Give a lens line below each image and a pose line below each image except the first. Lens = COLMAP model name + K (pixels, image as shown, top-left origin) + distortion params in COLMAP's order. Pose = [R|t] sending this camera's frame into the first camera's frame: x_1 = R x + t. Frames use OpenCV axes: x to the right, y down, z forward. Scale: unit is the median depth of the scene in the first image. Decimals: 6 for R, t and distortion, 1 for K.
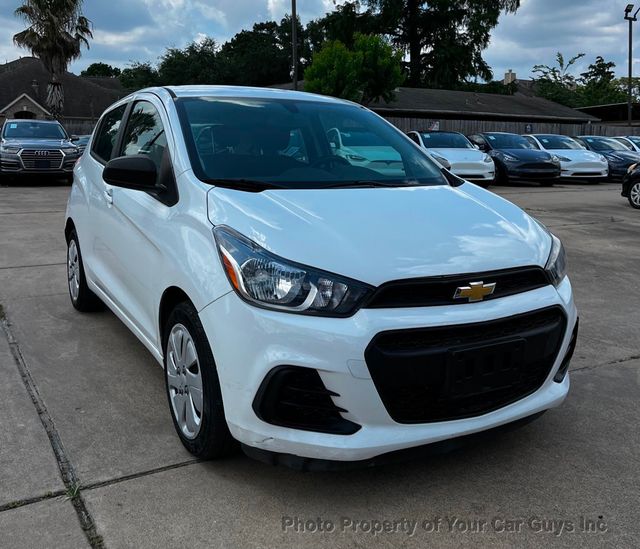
lens RADIAL K [[639.1, 0, 319.7], [0, 639.1, 248.4], [0, 0, 1]] dist [0.018348, 0.012544]
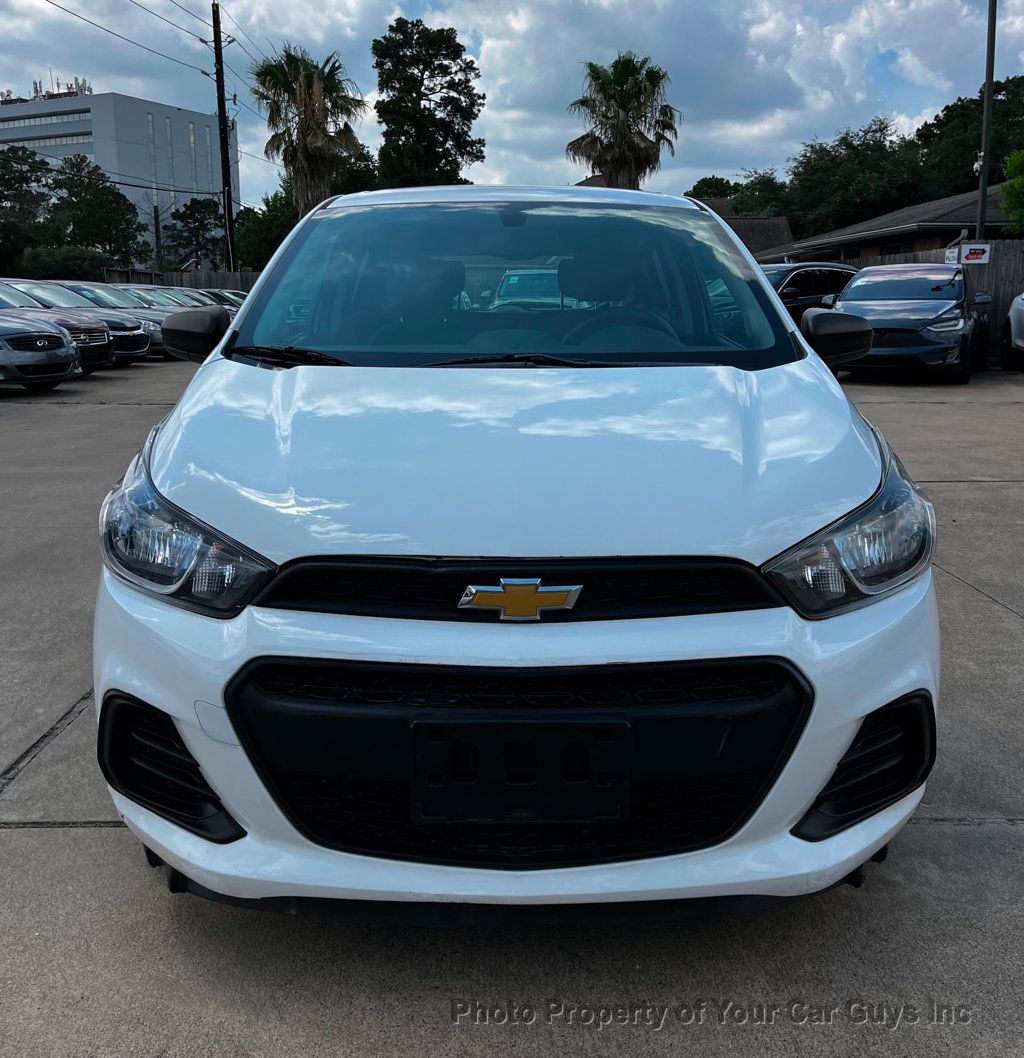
lens RADIAL K [[1021.8, 0, 510.6], [0, 1021.8, 510.9], [0, 0, 1]] dist [0.029495, -0.004913]
pose [[0.873773, 0.087019, -0.478485, 0.292599], [-0.068693, 0.996081, 0.055709, -0.017720], [0.481458, -0.015808, 0.876327, 0.184327]]
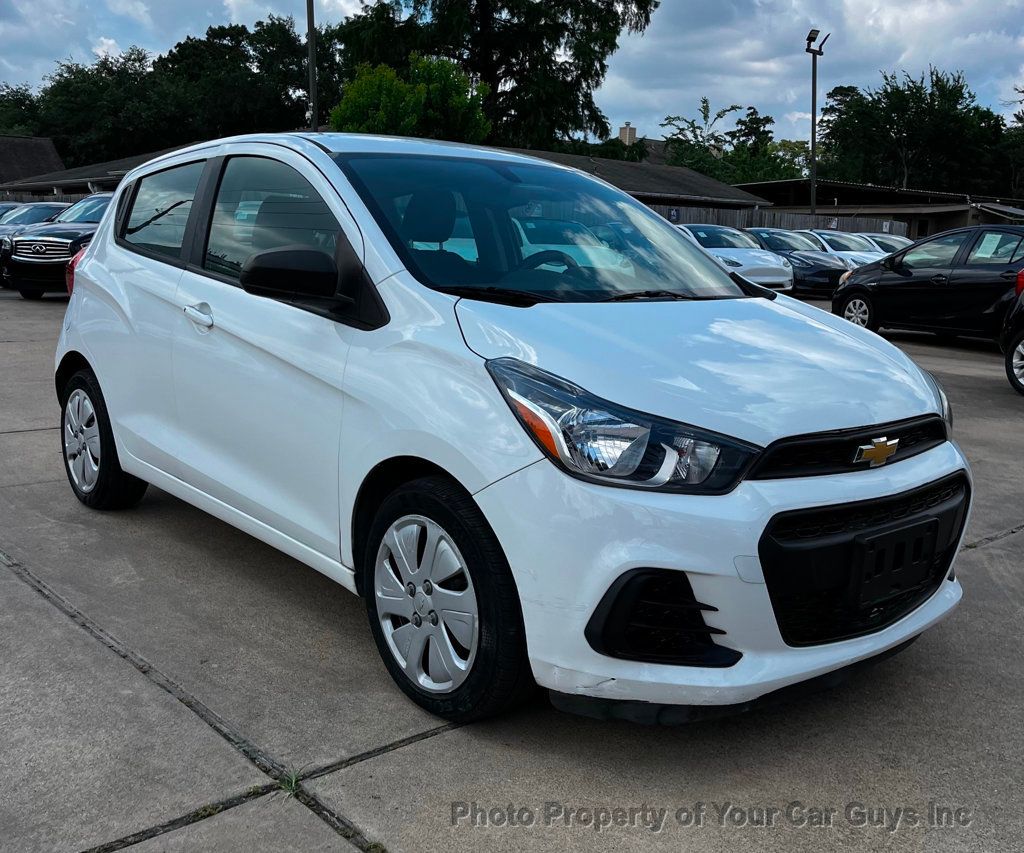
lens RADIAL K [[1019.9, 0, 514.2], [0, 1019.9, 444.2], [0, 0, 1]] dist [0.021428, 0.007803]
pose [[0.983676, -0.021501, 0.178661, -0.170501], [0.014346, 0.999046, 0.041247, 0.004080], [-0.179378, -0.038011, 0.983046, -0.005079]]
